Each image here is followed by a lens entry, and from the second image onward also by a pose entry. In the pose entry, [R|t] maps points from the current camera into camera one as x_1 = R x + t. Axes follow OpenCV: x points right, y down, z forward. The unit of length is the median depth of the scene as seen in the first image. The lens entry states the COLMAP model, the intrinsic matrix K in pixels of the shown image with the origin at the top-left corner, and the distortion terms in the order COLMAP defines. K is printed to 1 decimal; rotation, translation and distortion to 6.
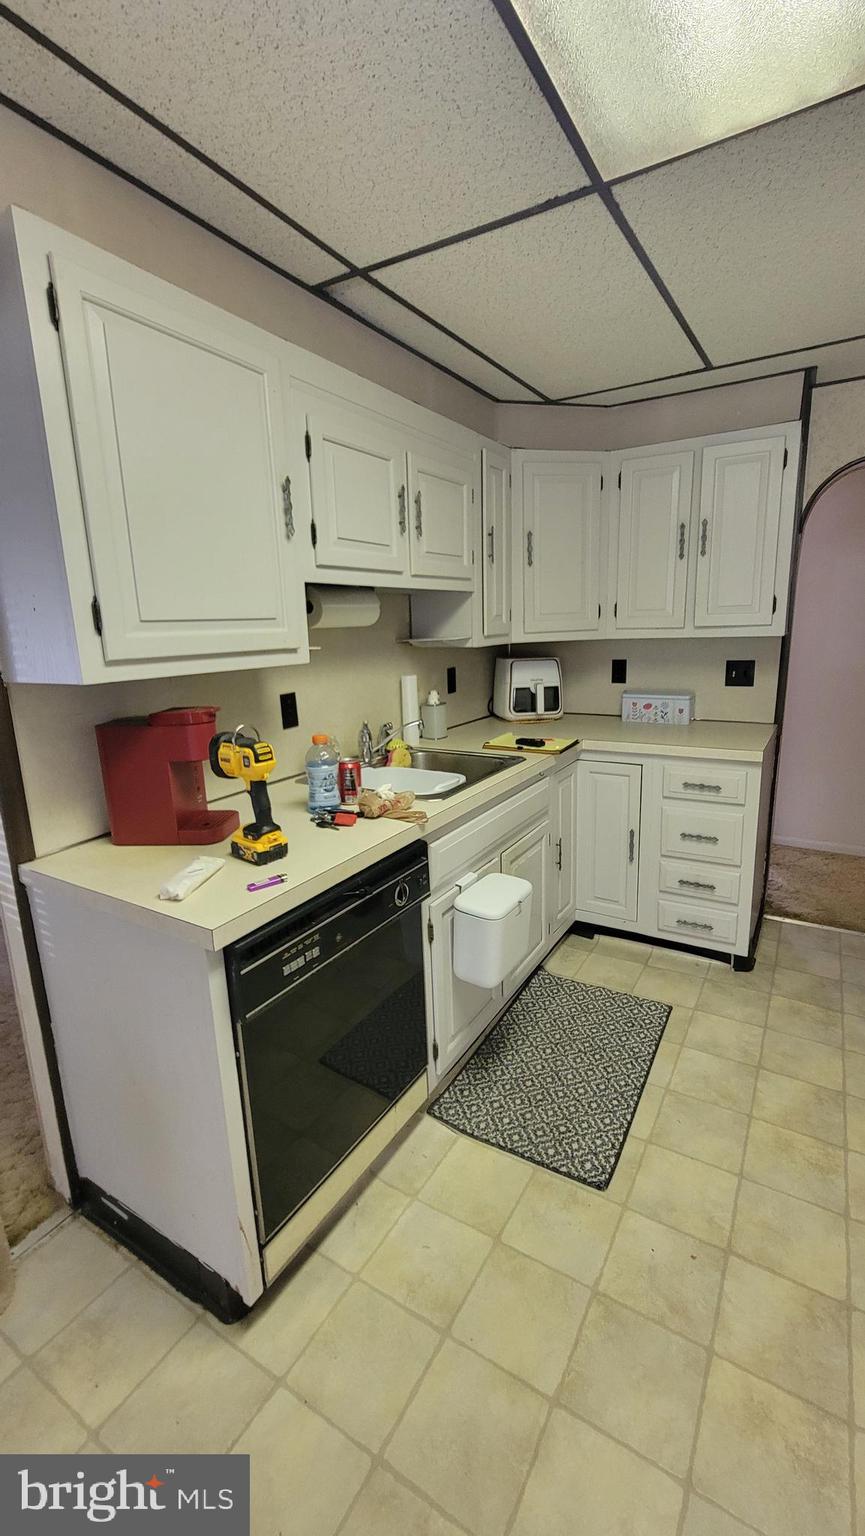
lens RADIAL K [[636.3, 0, 434.2], [0, 636.3, 762.5], [0, 0, 1]] dist [-0.001545, 0.000176]
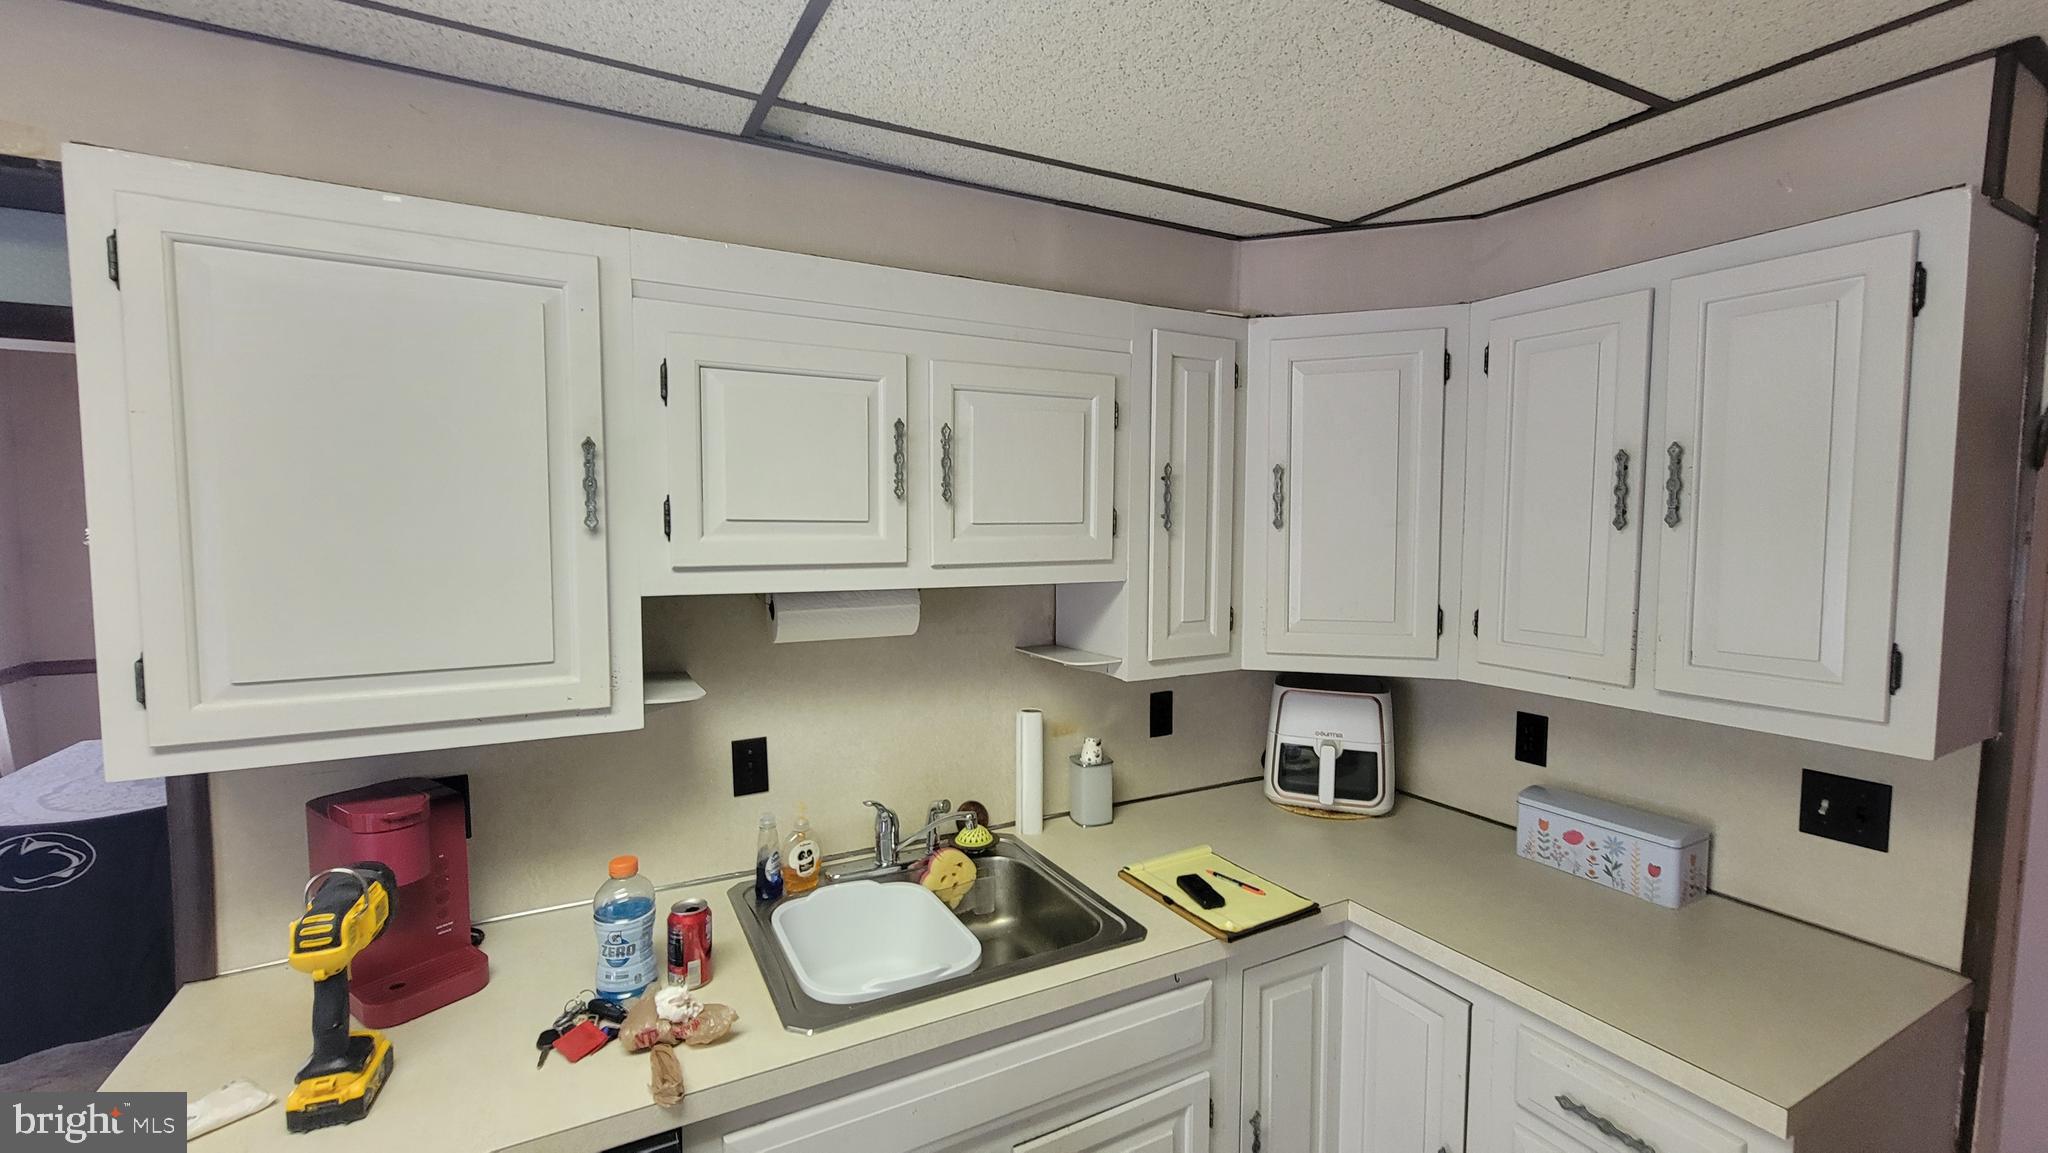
lens RADIAL K [[848.5, 0, 1024.0], [0, 848.5, 576.5], [0, 0, 1]] dist [-0.001545, 0.000176]
pose [[0.862115, 0.065257, -0.502492, 0.335626], [-0.135098, 0.985378, -0.103817, -0.177852], [0.488370, 0.157388, 0.858326, 0.324303]]
